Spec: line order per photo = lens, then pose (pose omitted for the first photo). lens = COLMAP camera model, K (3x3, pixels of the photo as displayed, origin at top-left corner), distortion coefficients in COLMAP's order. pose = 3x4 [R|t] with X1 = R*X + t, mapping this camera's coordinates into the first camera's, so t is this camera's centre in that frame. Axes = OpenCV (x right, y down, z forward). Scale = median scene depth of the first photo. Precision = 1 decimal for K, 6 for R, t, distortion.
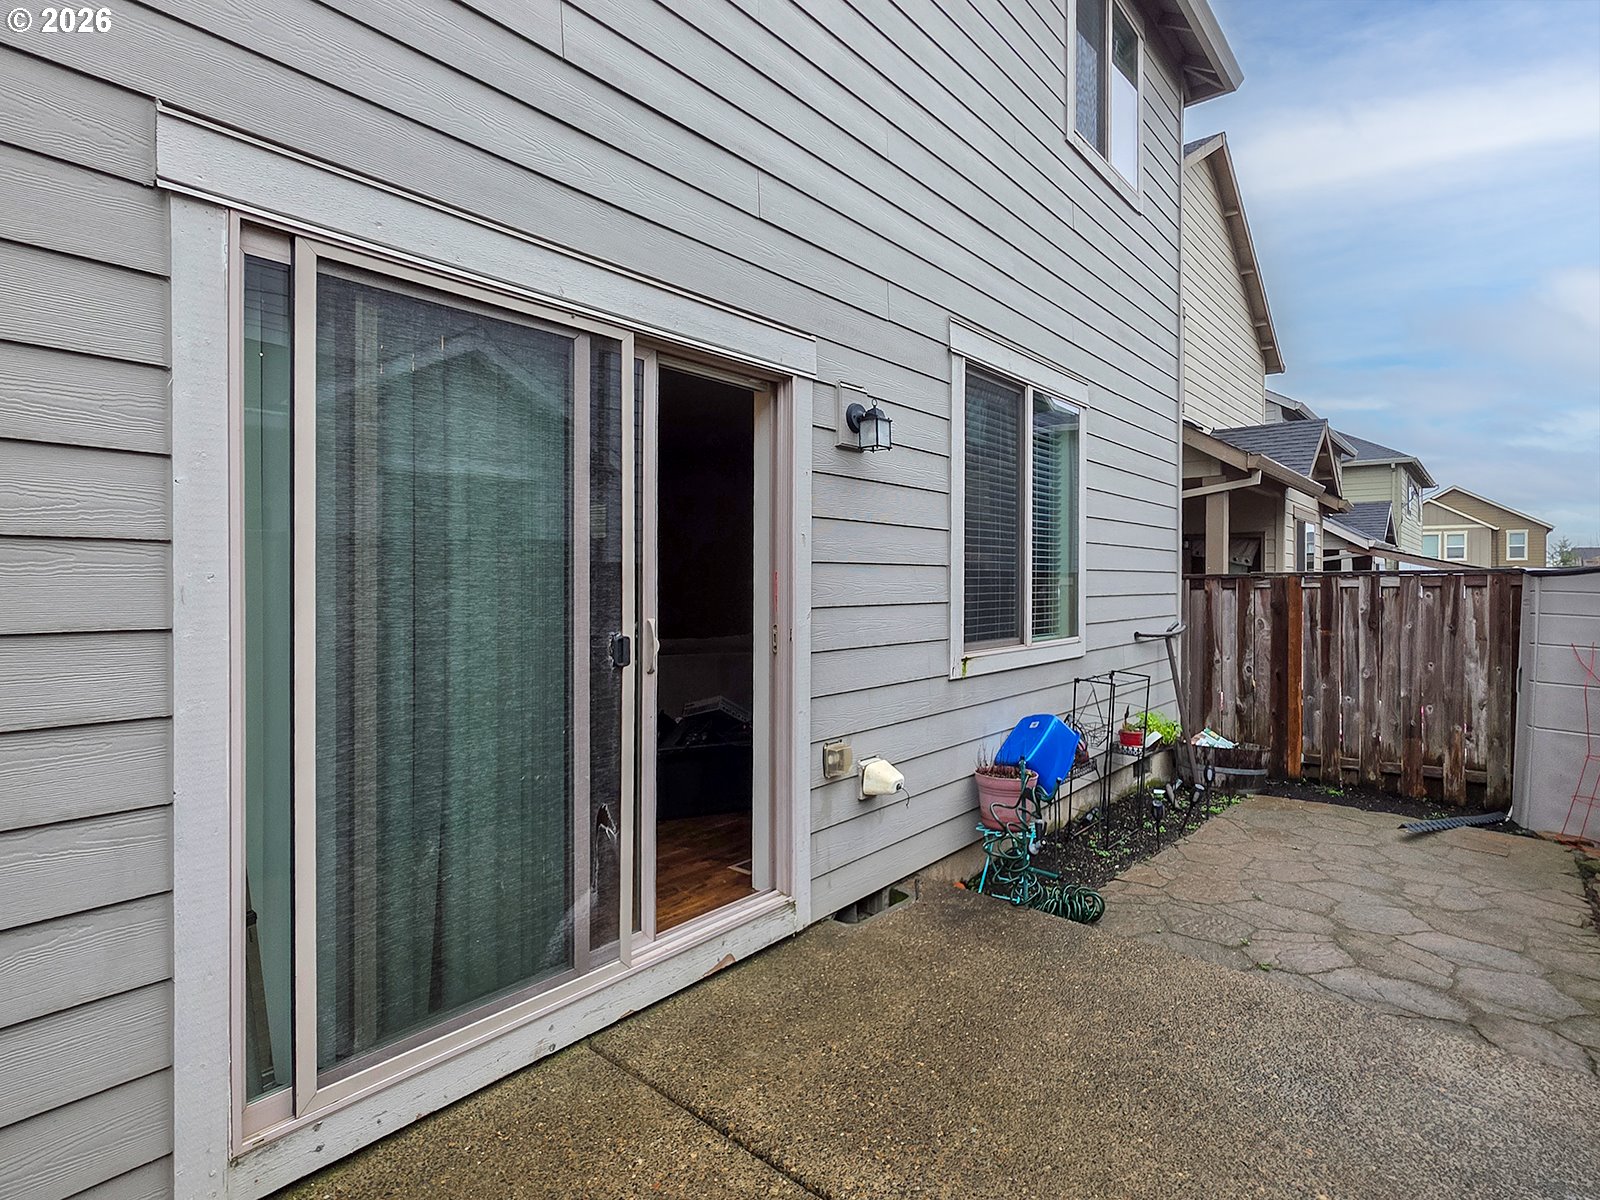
lens RADIAL K [[815.5, 0, 804.0], [0, 815.5, 600.0], [0, 0, 1]] dist [0.007288, -0.000103]
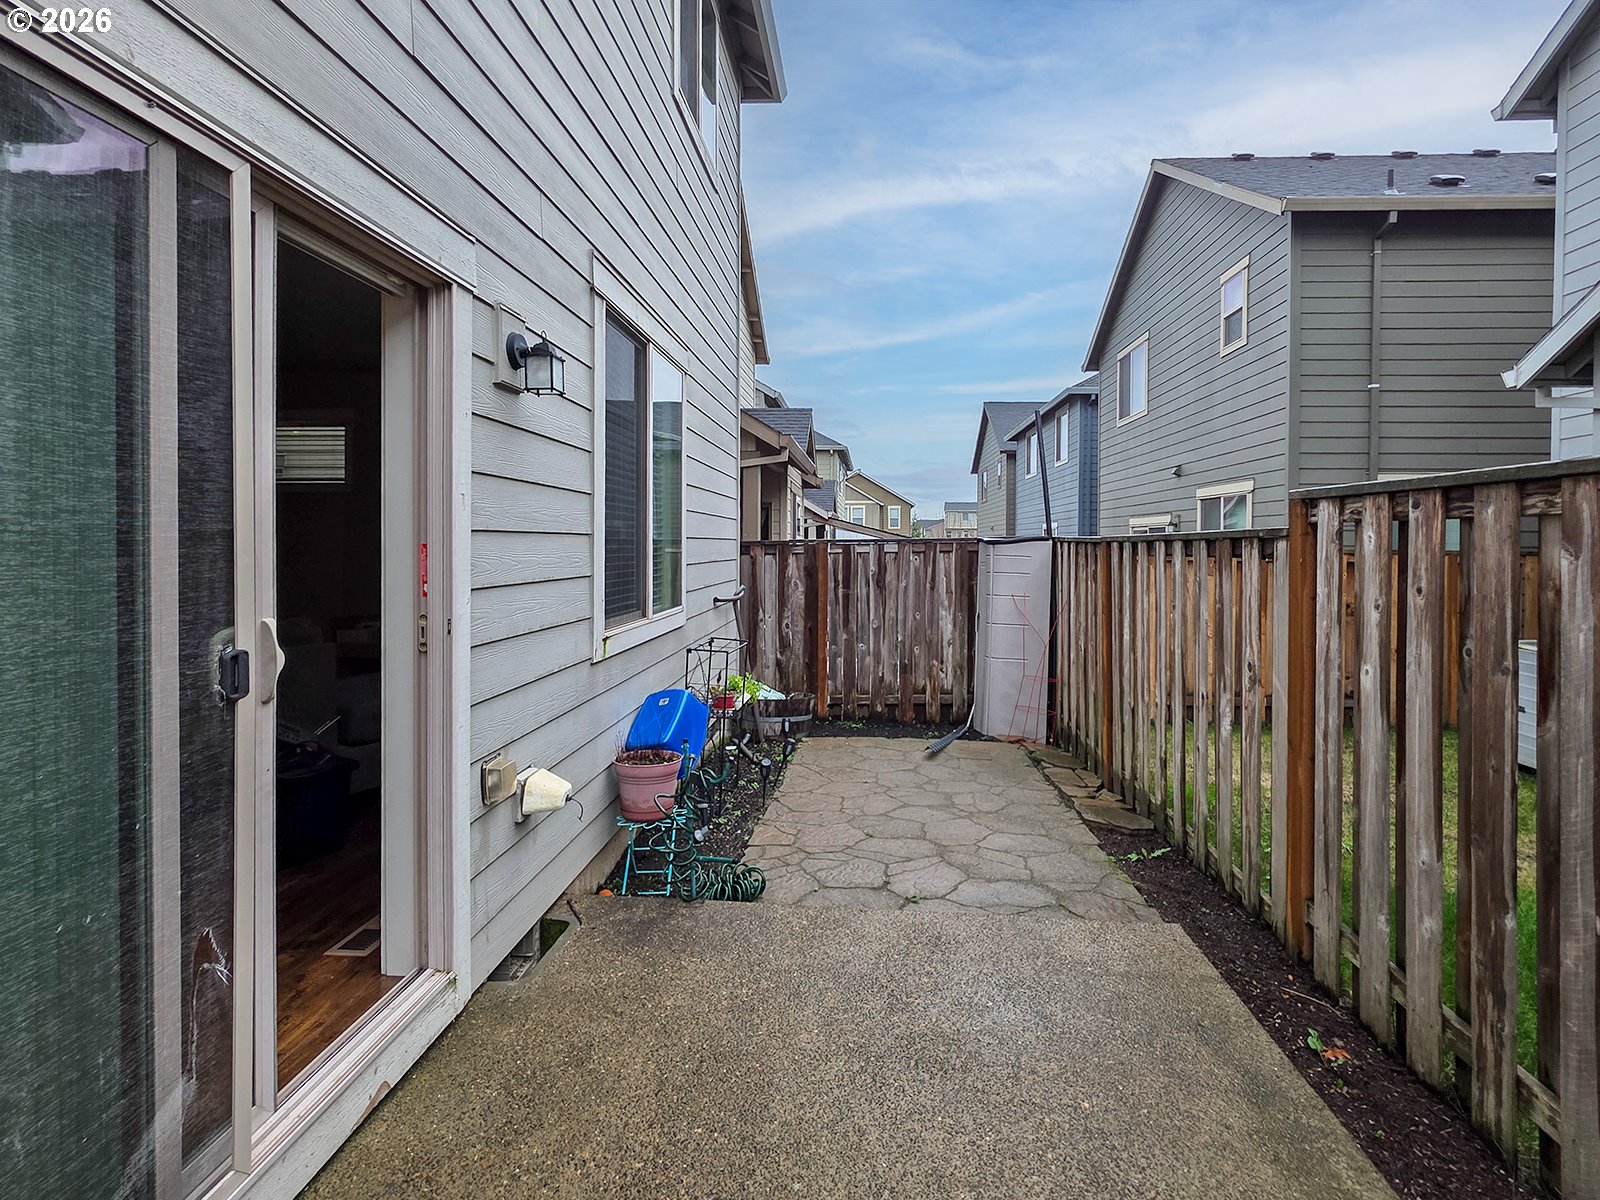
lens RADIAL K [[815.5, 0, 856.0], [0, 815.5, 567.0], [0, 0, 1]] dist [0.007288, -0.000103]
pose [[0.803596, -0.015533, 0.594972, -0.111004], [0.013417, 0.999878, 0.007982, -0.009178], [-0.595024, 0.001569, 0.803707, 0.113991]]
